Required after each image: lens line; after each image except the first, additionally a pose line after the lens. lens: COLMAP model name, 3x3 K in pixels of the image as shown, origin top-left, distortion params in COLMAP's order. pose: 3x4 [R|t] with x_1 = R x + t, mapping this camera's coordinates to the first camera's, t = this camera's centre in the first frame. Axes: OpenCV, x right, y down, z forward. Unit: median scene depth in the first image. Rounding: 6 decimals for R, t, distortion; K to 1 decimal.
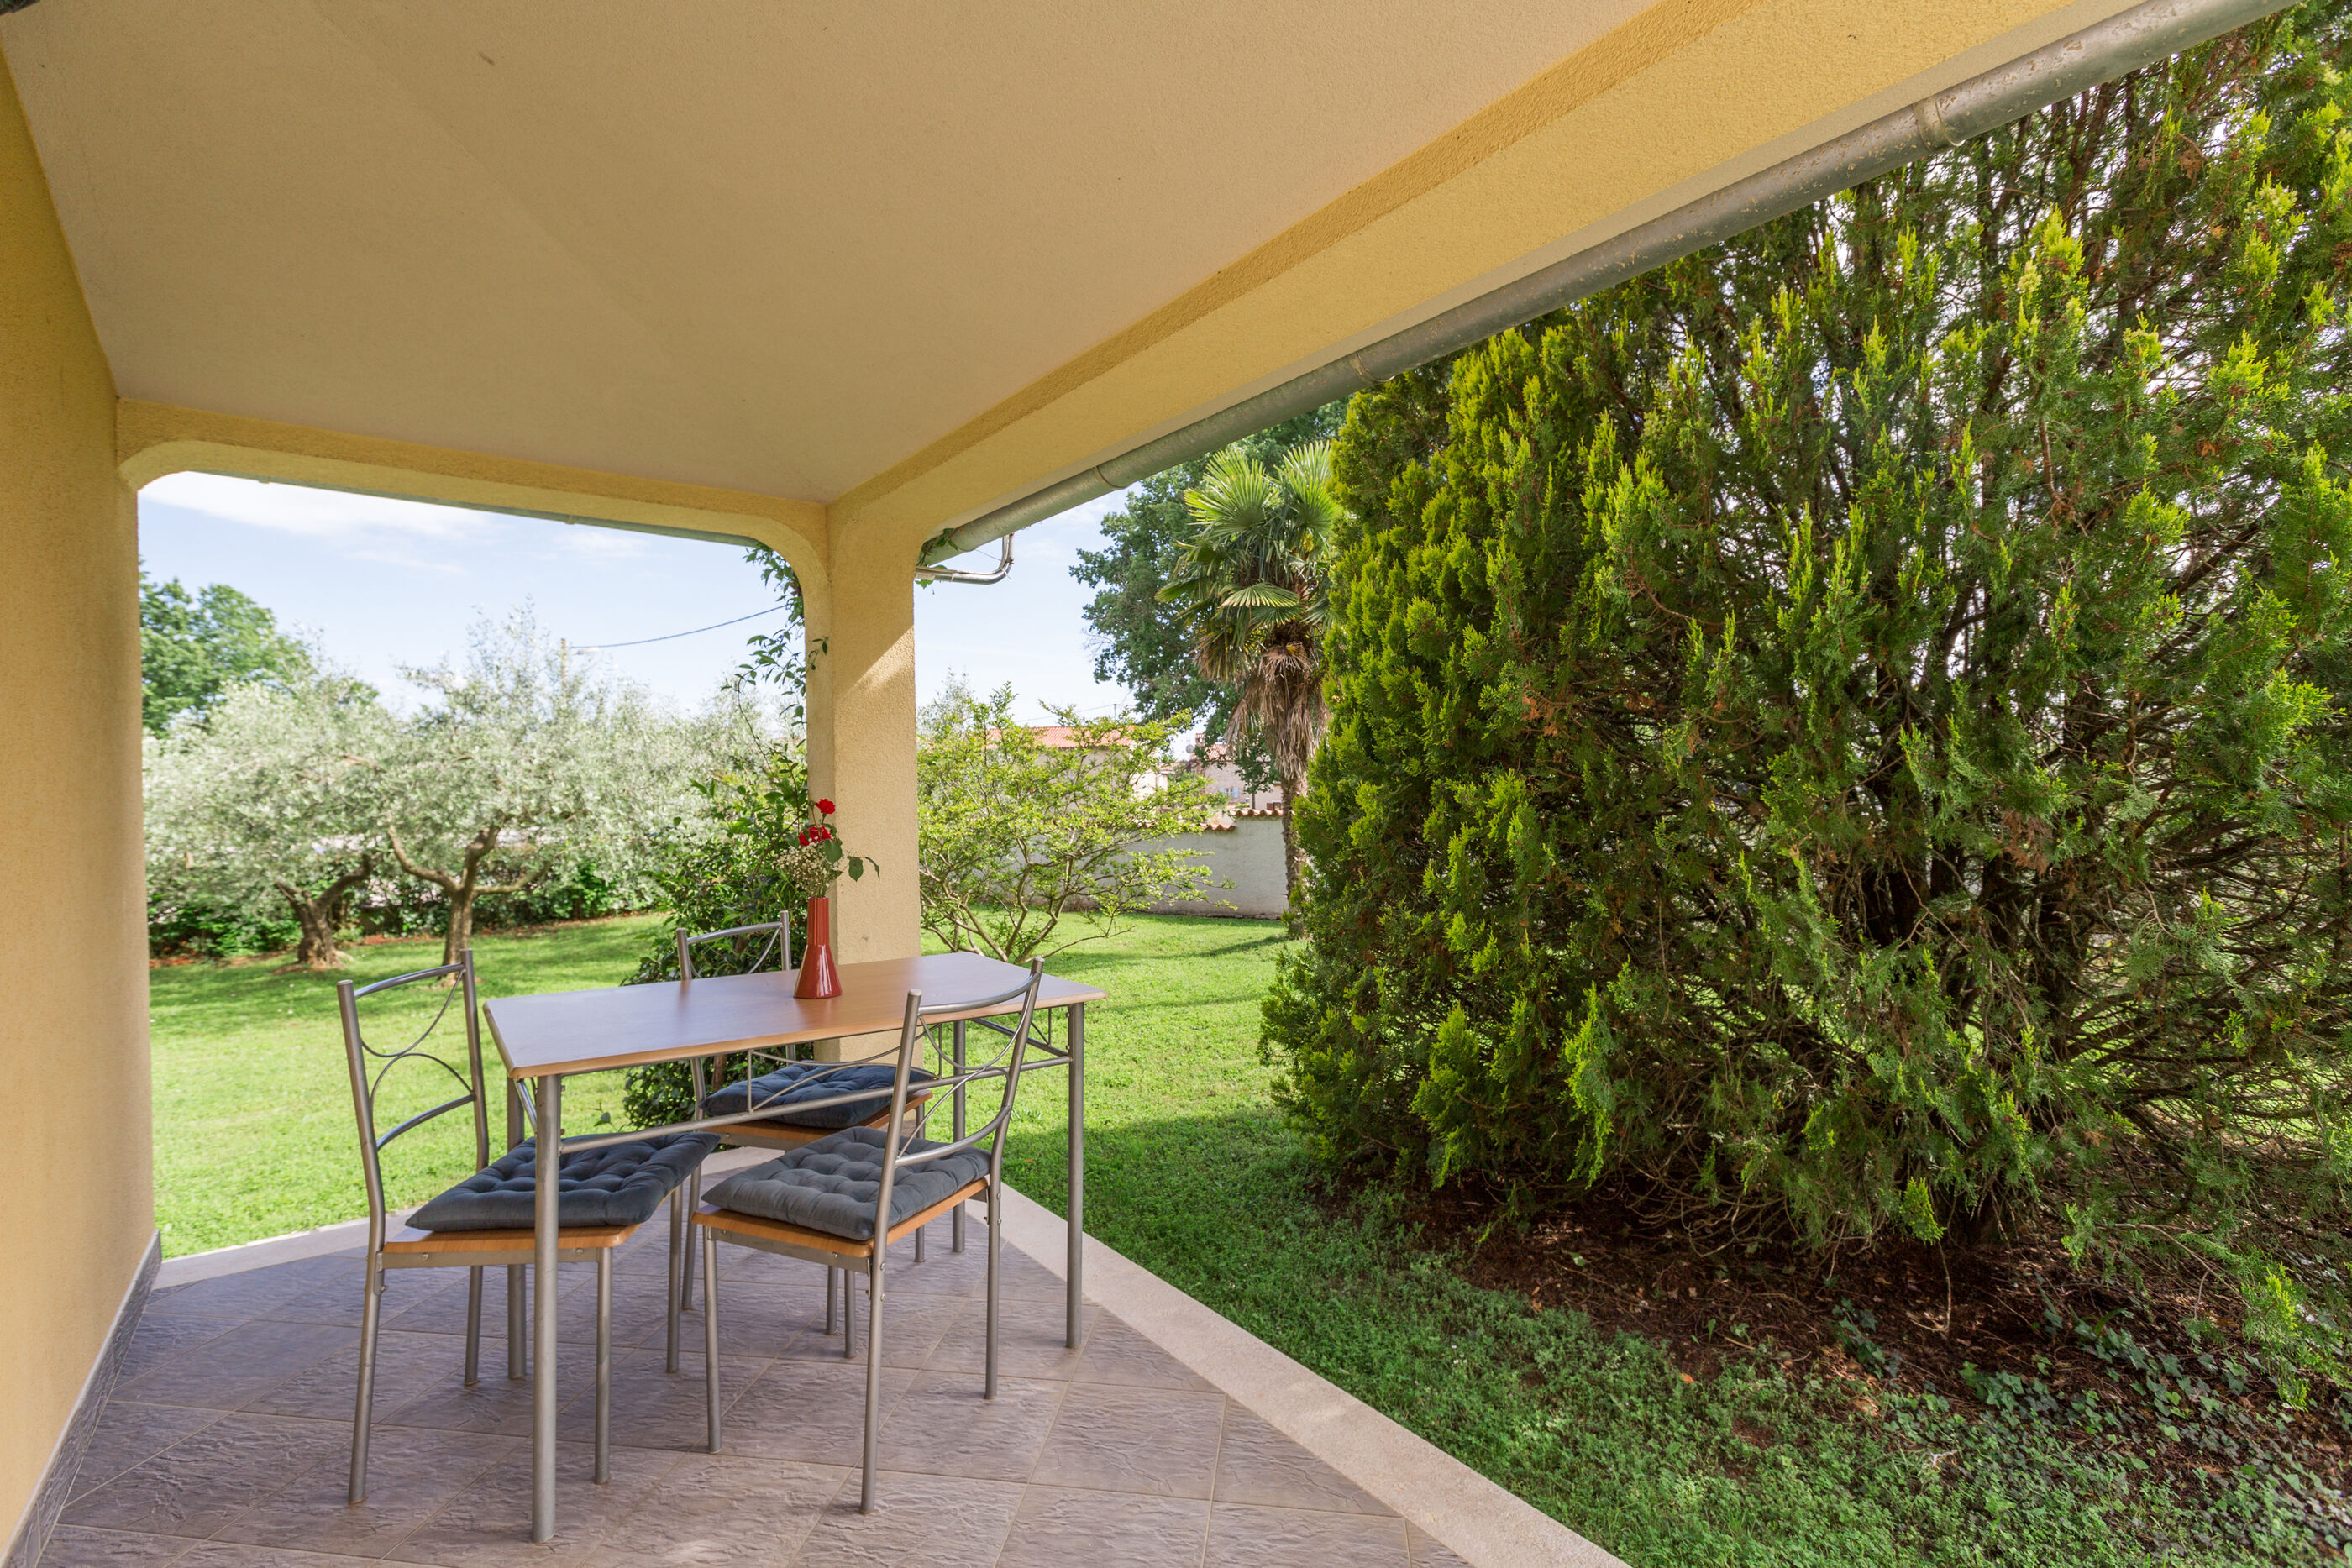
lens RADIAL K [[1082.3, 0, 1176.8], [0, 1082.3, 758.5], [0, 0, 1]] dist [0.000177, 0.000314]
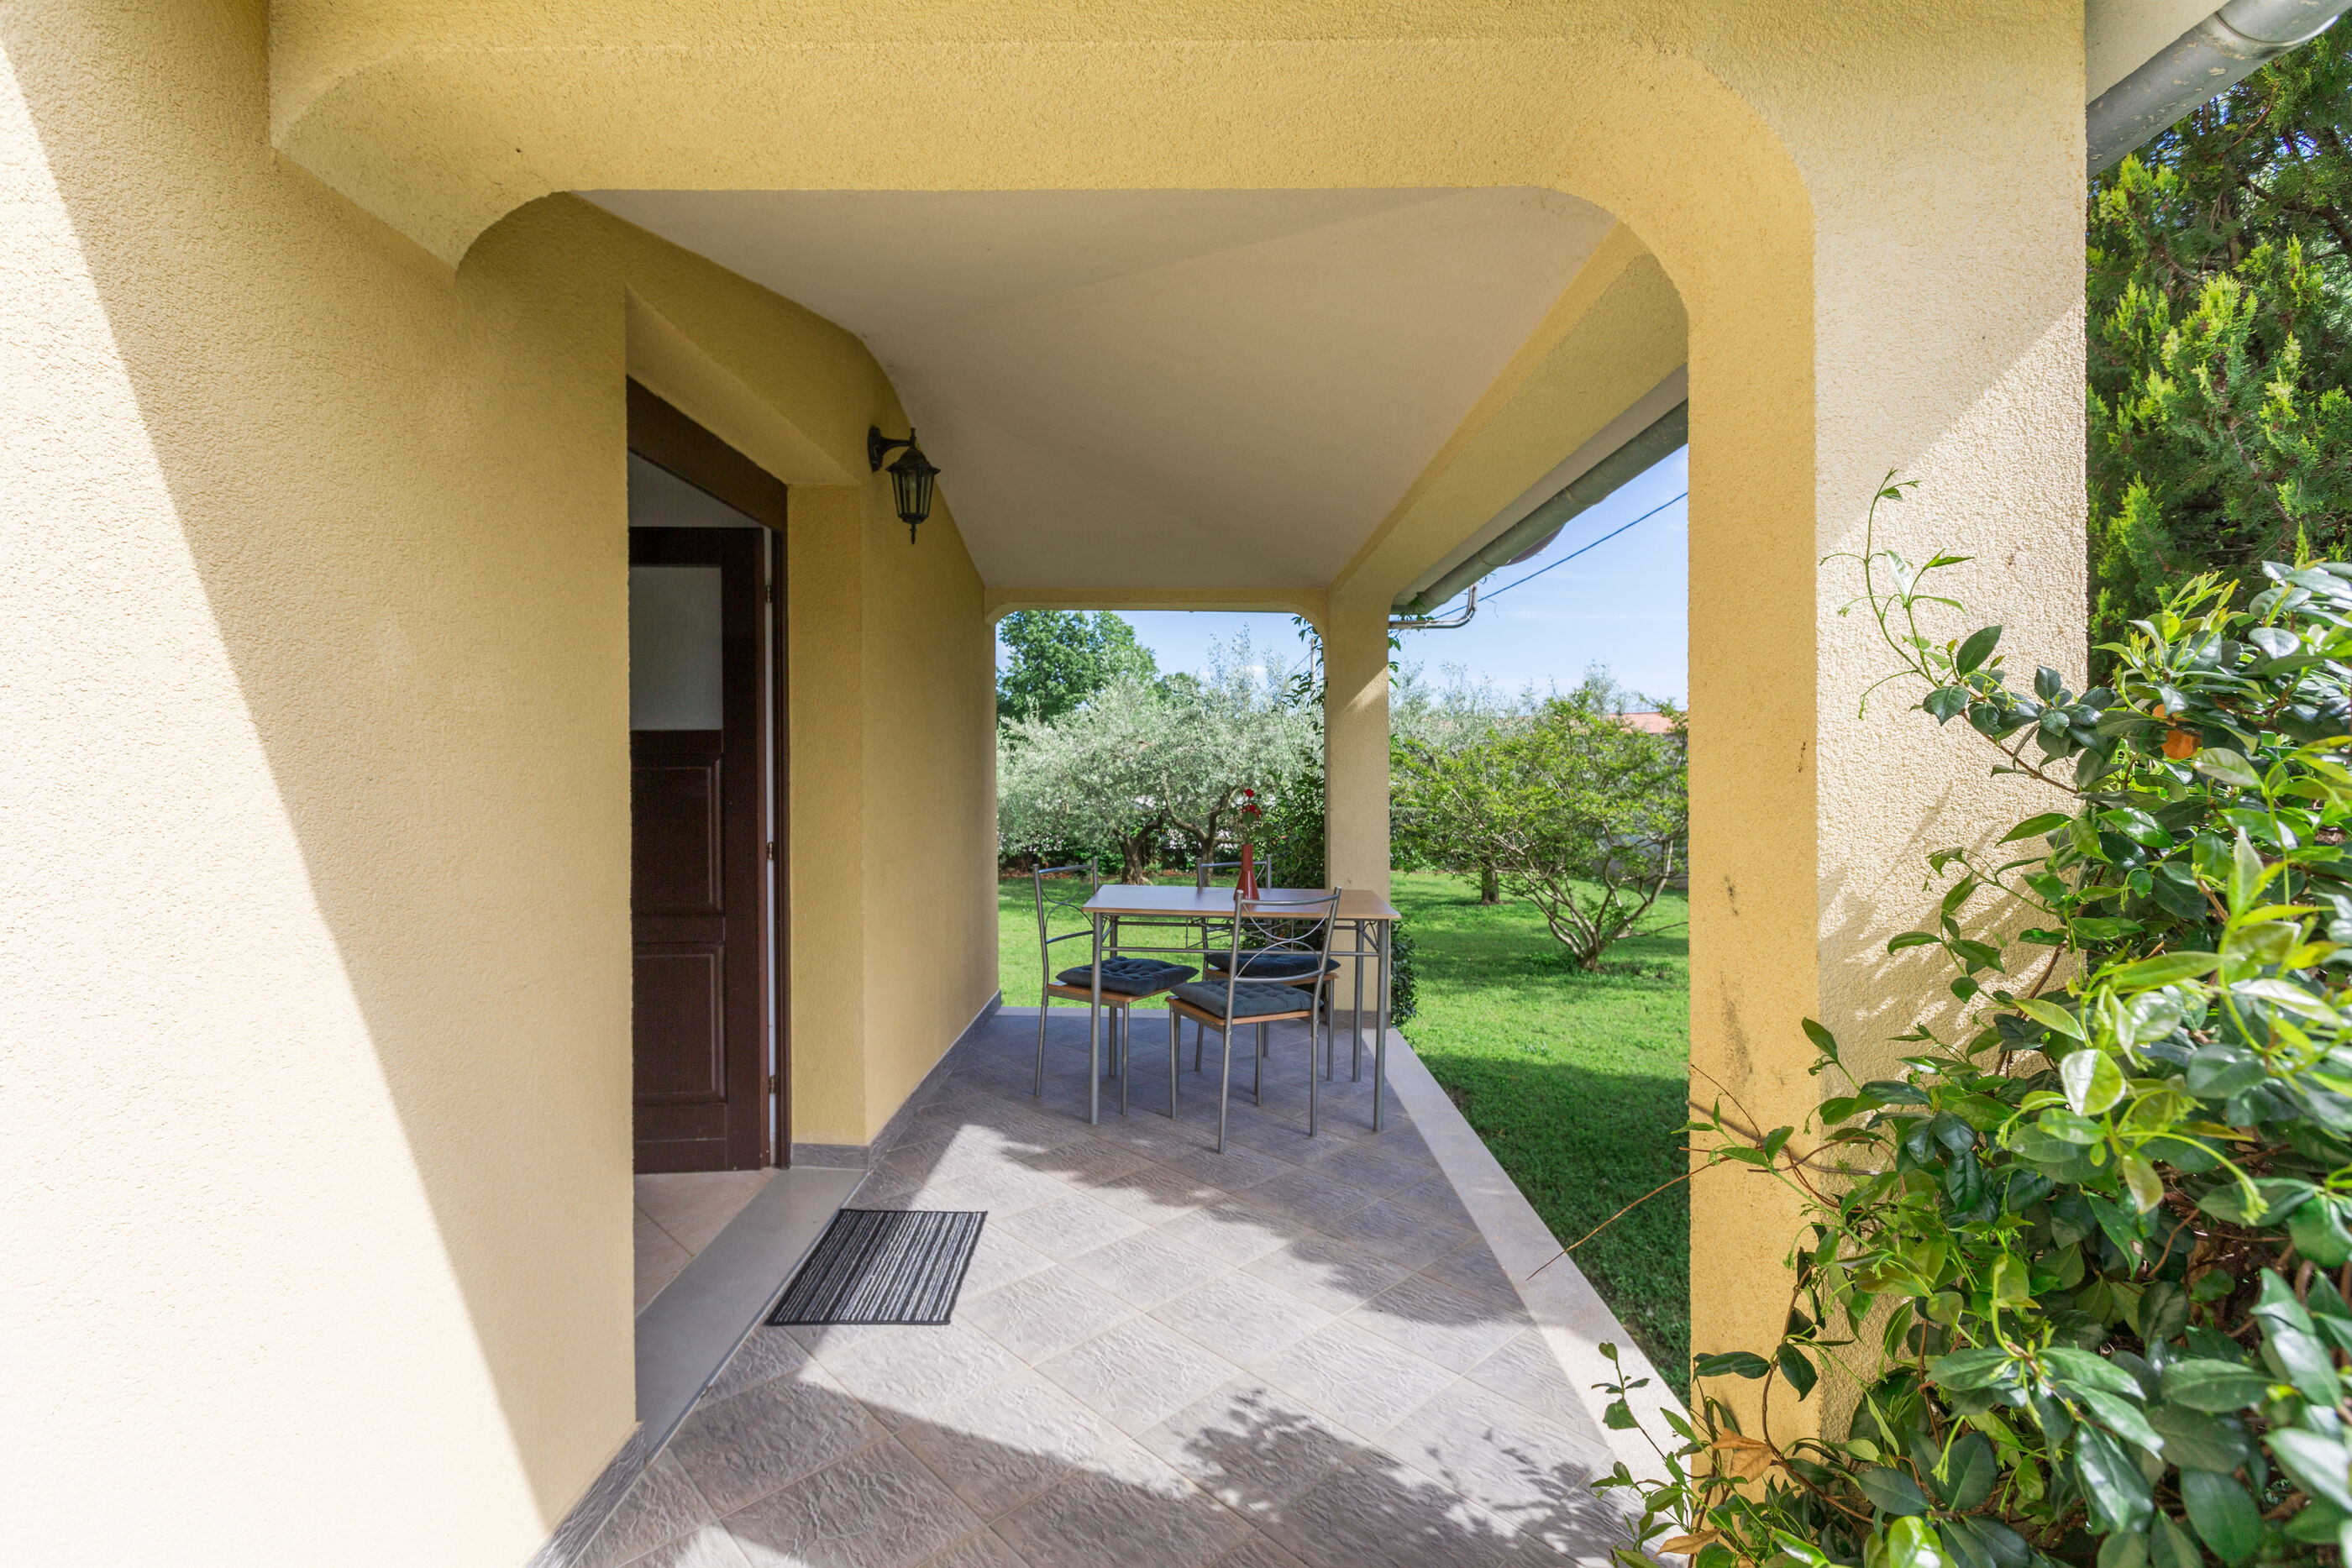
lens RADIAL K [[1074.7, 0, 1172.9], [0, 1074.7, 720.2], [0, 0, 1]] dist [-0.000955, 0.000064]
pose [[0.786331, -0.007761, -0.617757, 0.177163], [-0.000870, 0.999906, -0.013670, -0.013130], [0.617805, 0.011287, 0.786251, -0.122831]]
